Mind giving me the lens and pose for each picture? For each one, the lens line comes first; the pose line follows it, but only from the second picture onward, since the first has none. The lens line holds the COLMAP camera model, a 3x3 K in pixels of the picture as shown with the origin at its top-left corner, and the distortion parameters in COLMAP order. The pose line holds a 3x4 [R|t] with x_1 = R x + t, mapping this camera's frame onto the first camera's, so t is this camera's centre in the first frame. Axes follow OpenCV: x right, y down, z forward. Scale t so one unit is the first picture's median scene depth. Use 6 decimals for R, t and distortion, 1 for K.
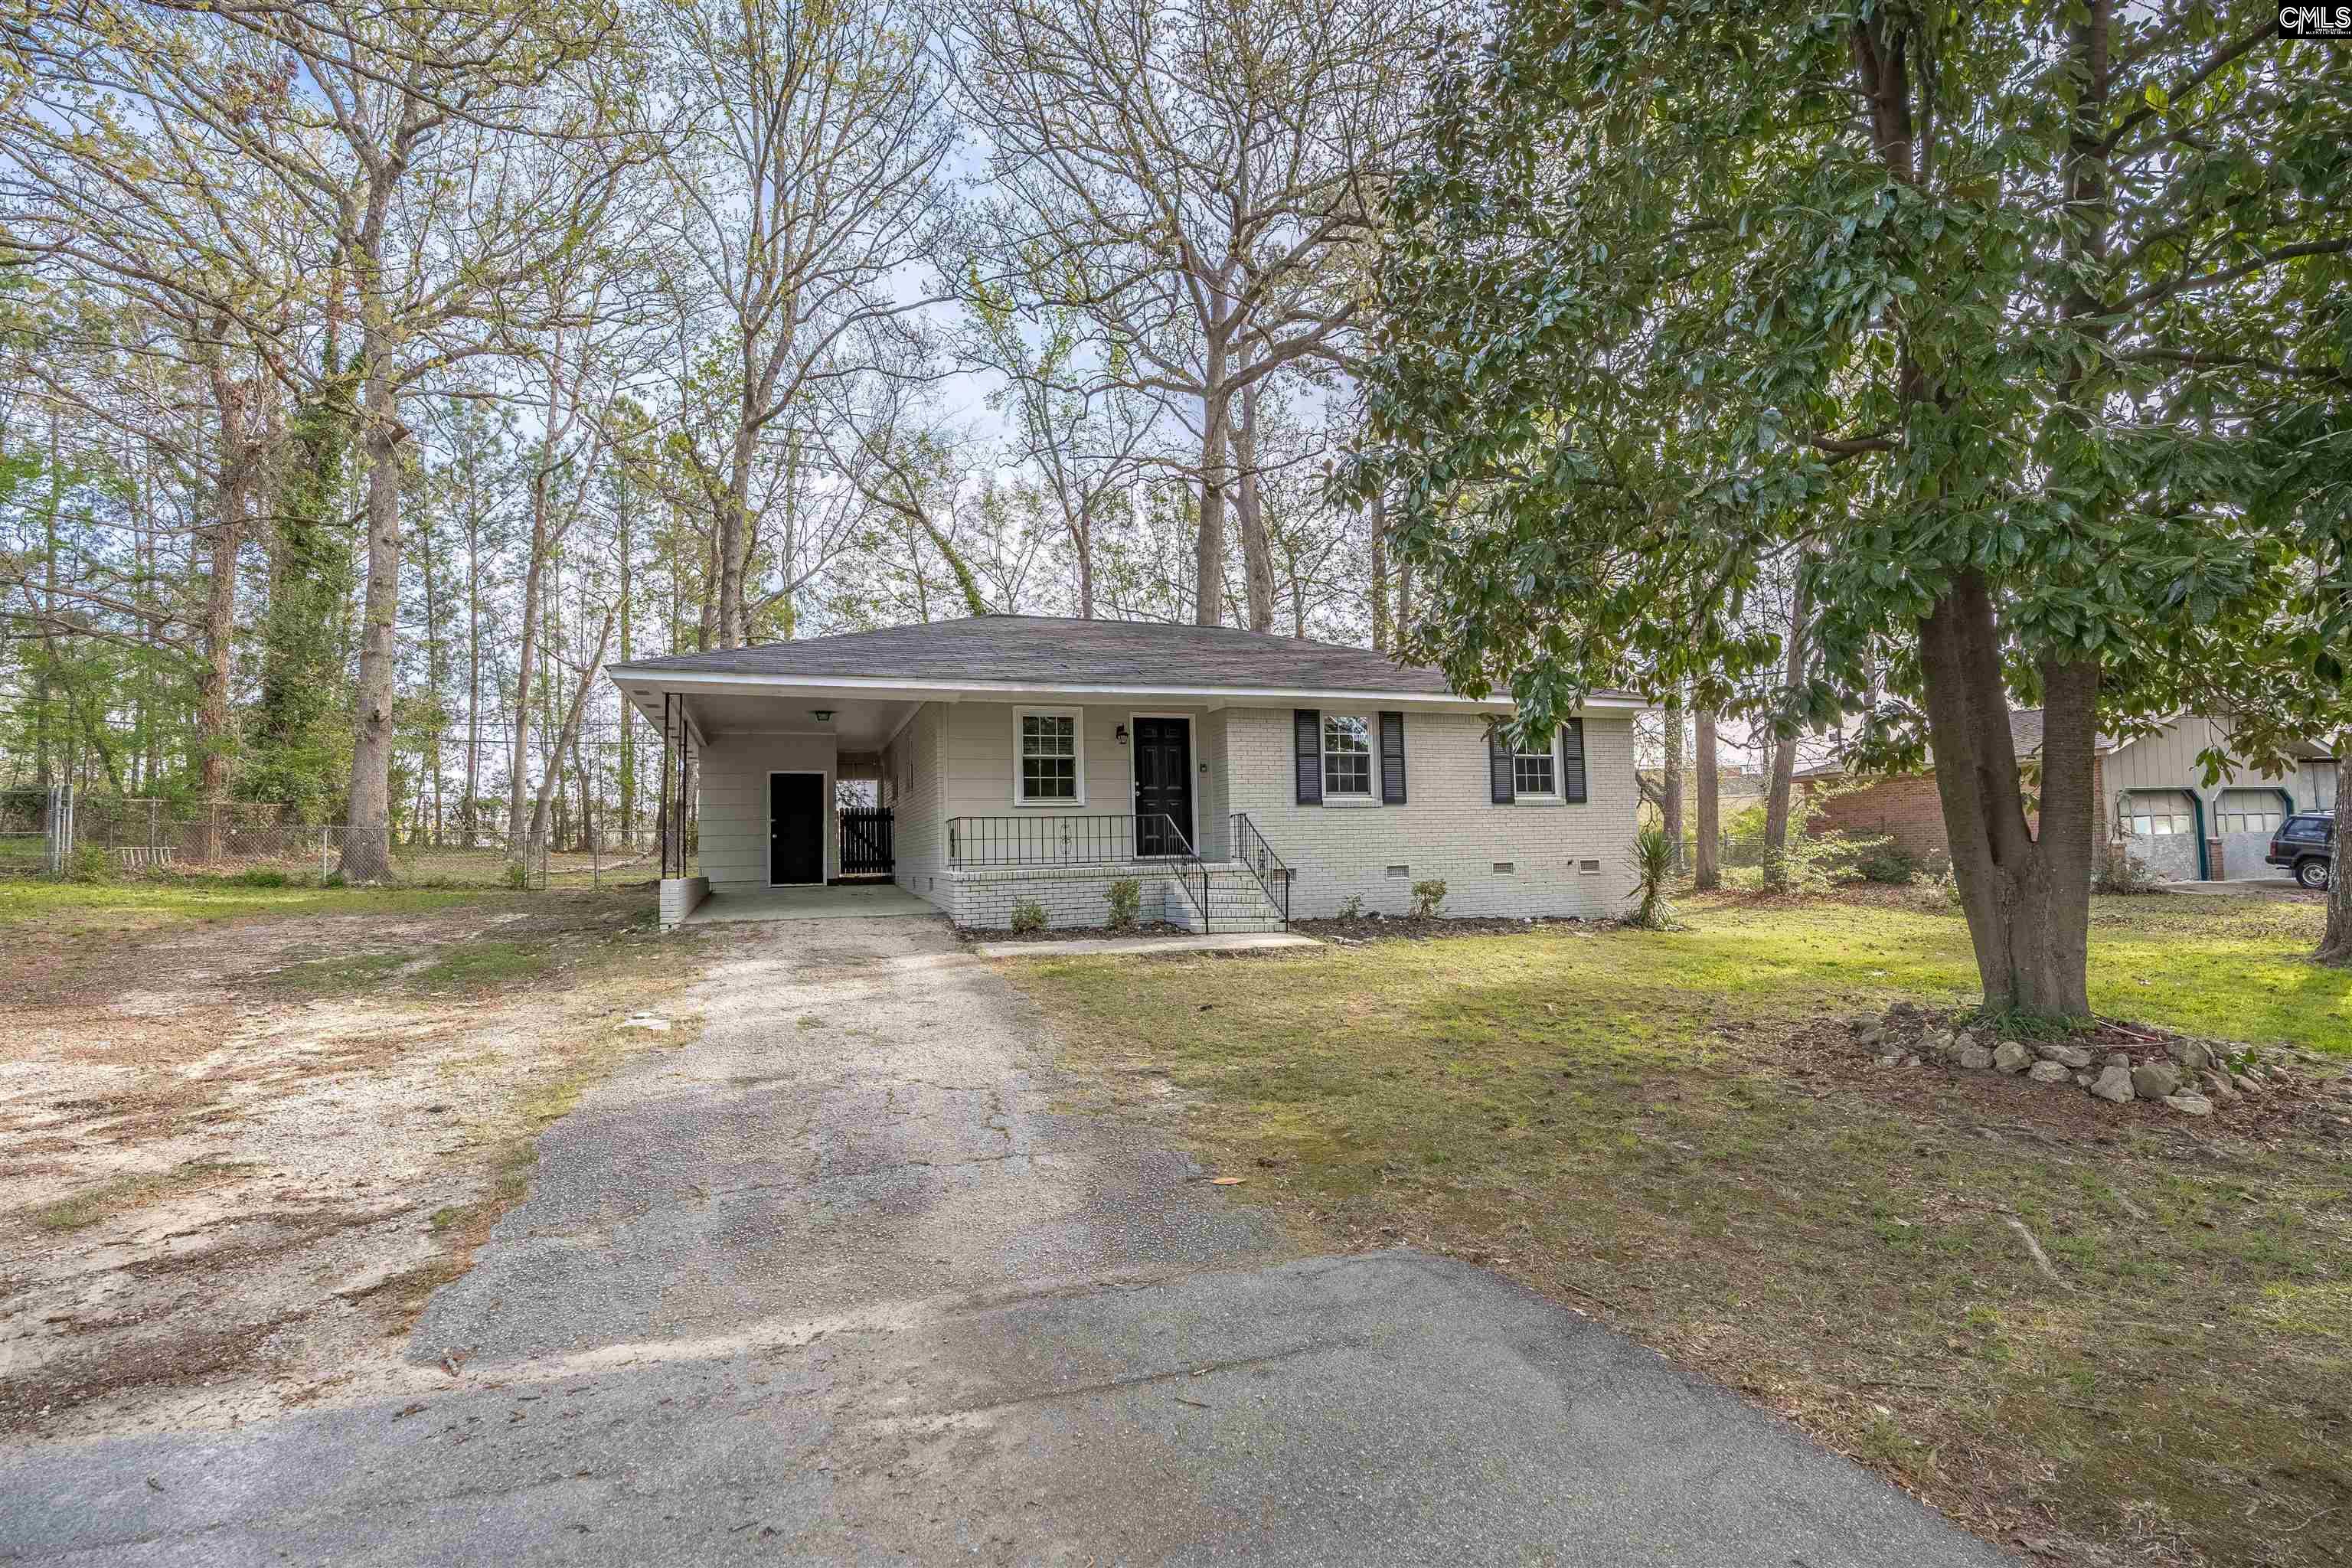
lens RADIAL K [[1096.0, 0, 1184.7], [0, 1096.0, 789.8], [0, 0, 1]] dist [-0.021629, 0.000650]
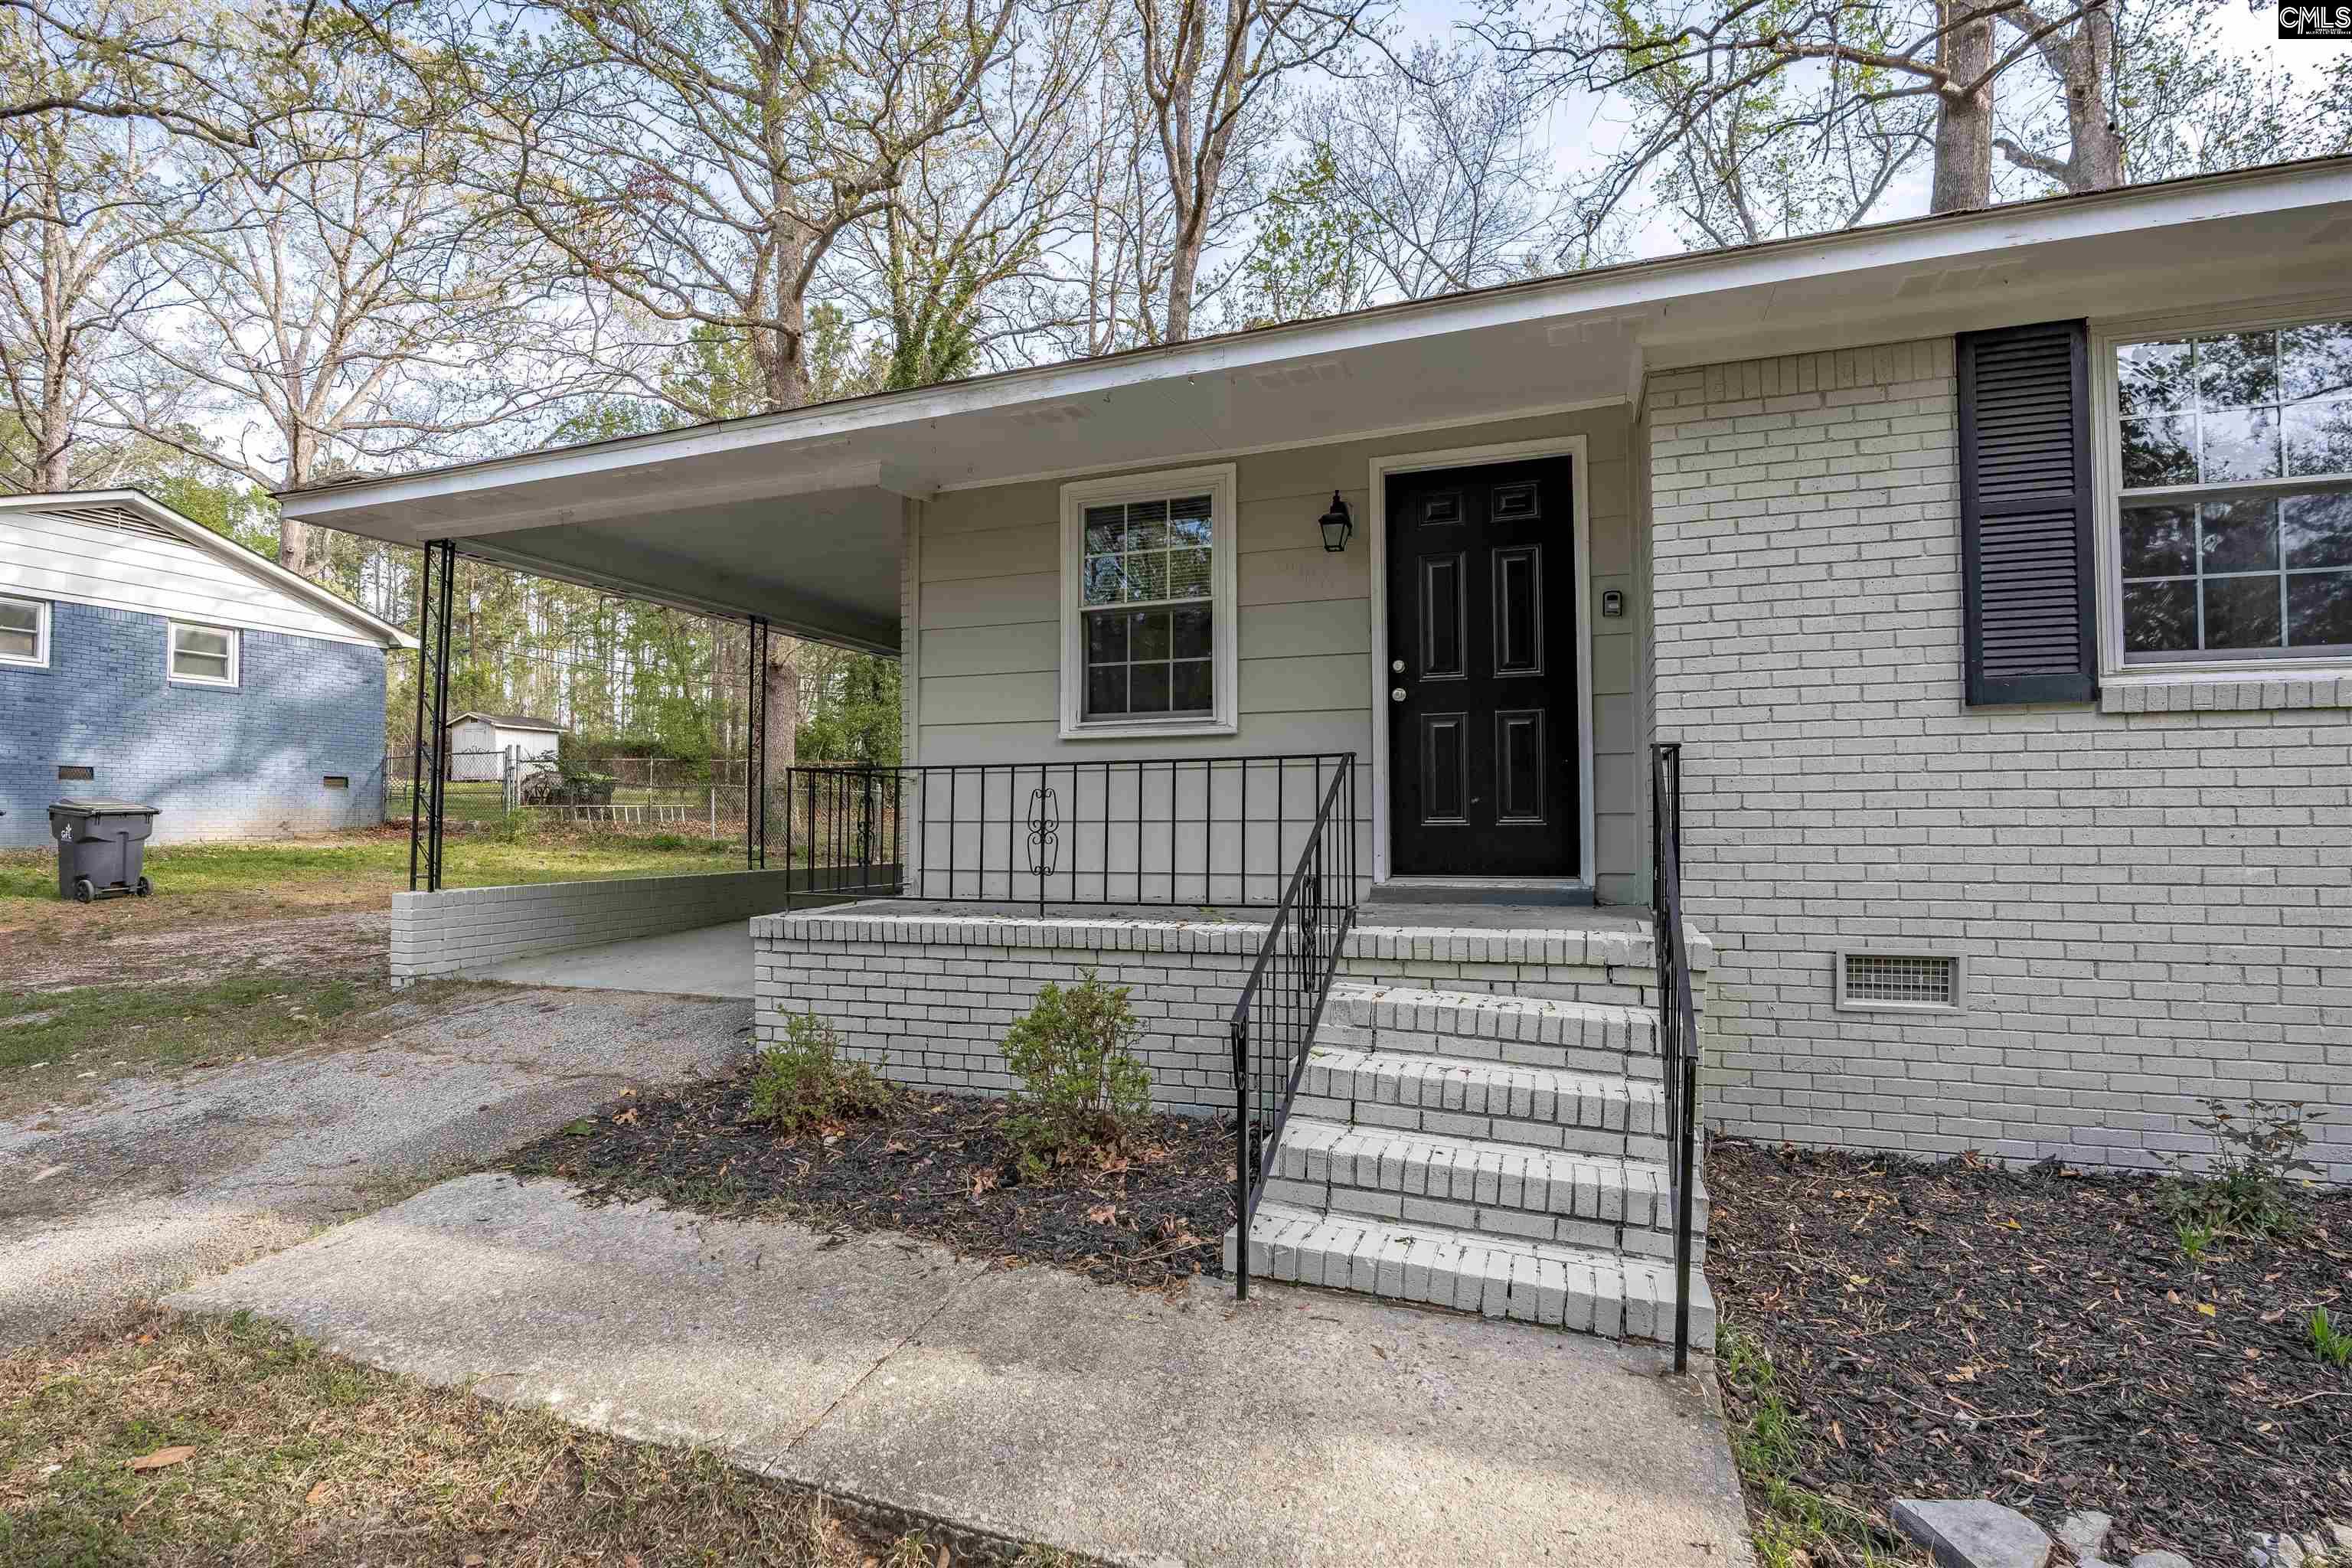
lens RADIAL K [[1096.0, 0, 1184.7], [0, 1096.0, 789.8], [0, 0, 1]] dist [-0.021629, 0.000650]
pose [[0.764570, 0.003298, -0.644532, 0.123123], [0.025405, 0.999056, 0.035248, 0.018845], [0.644040, -0.043324, 0.763764, 0.673860]]
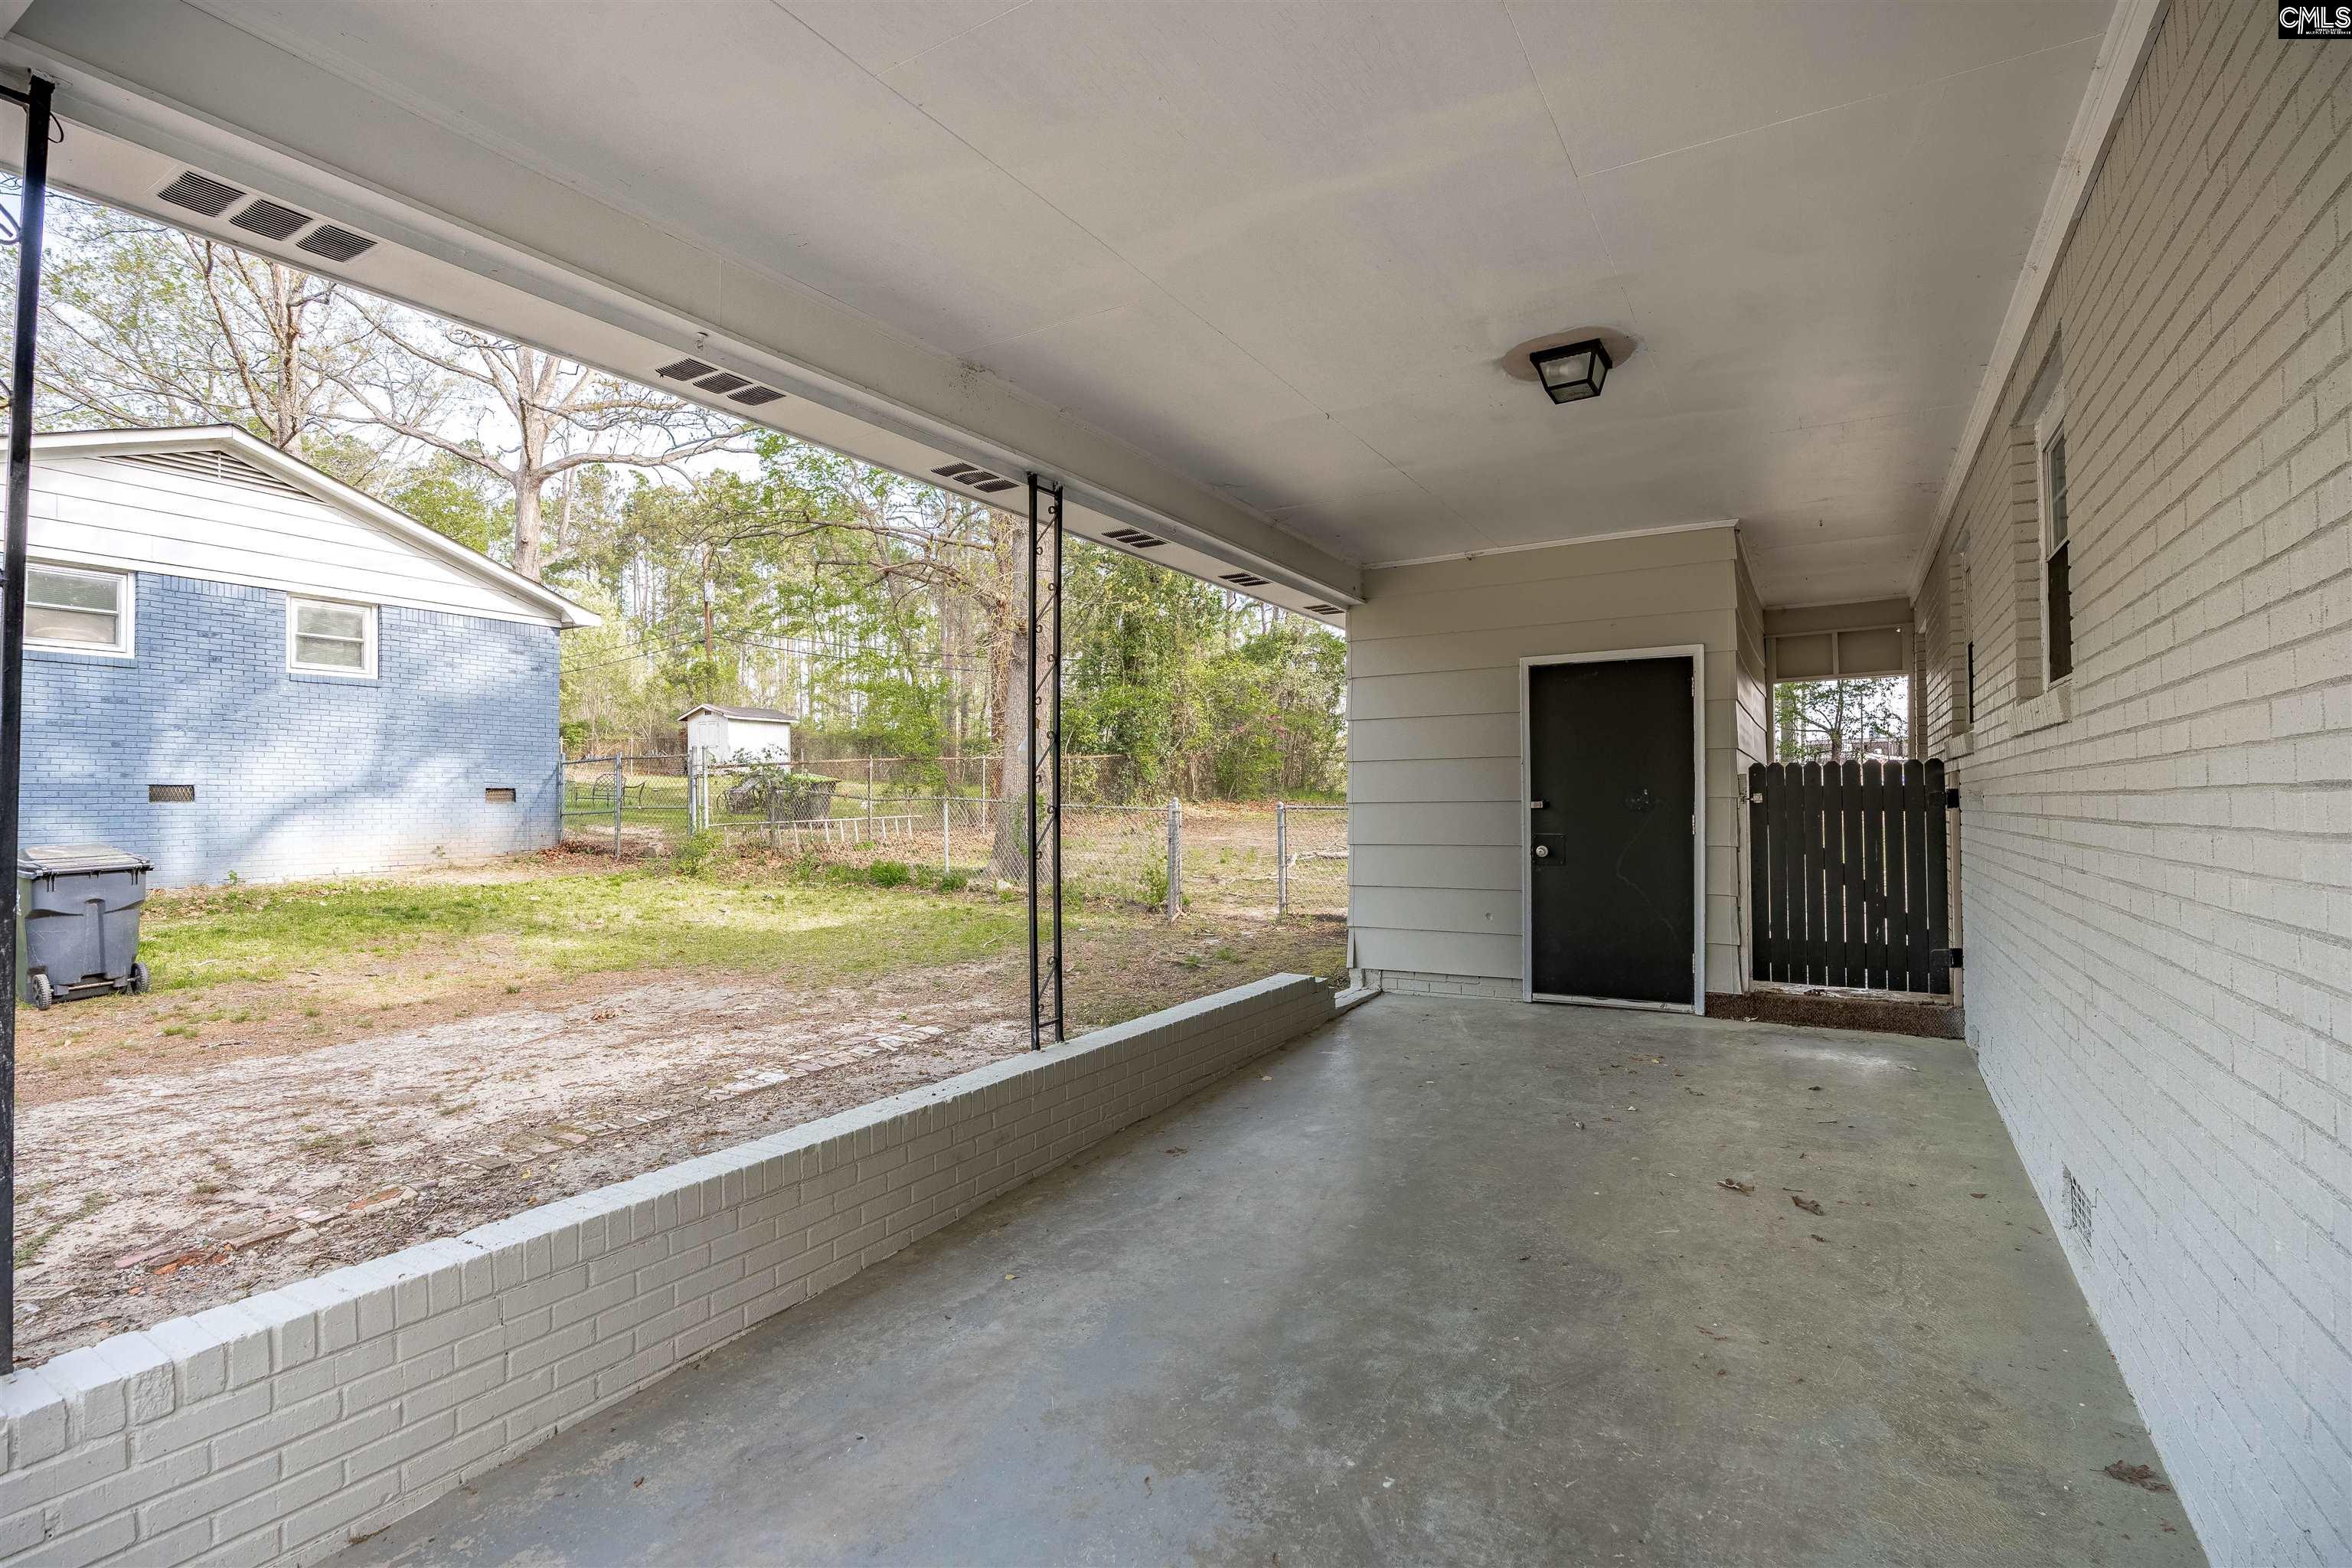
lens RADIAL K [[1096.0, 0, 1184.7], [0, 1096.0, 789.8], [0, 0, 1]] dist [-0.021629, 0.000650]
pose [[0.628669, 0.011044, -0.777595, -0.219056], [0.041210, 0.998021, 0.047492, 0.003819], [0.776580, -0.061901, 0.626970, 0.843276]]
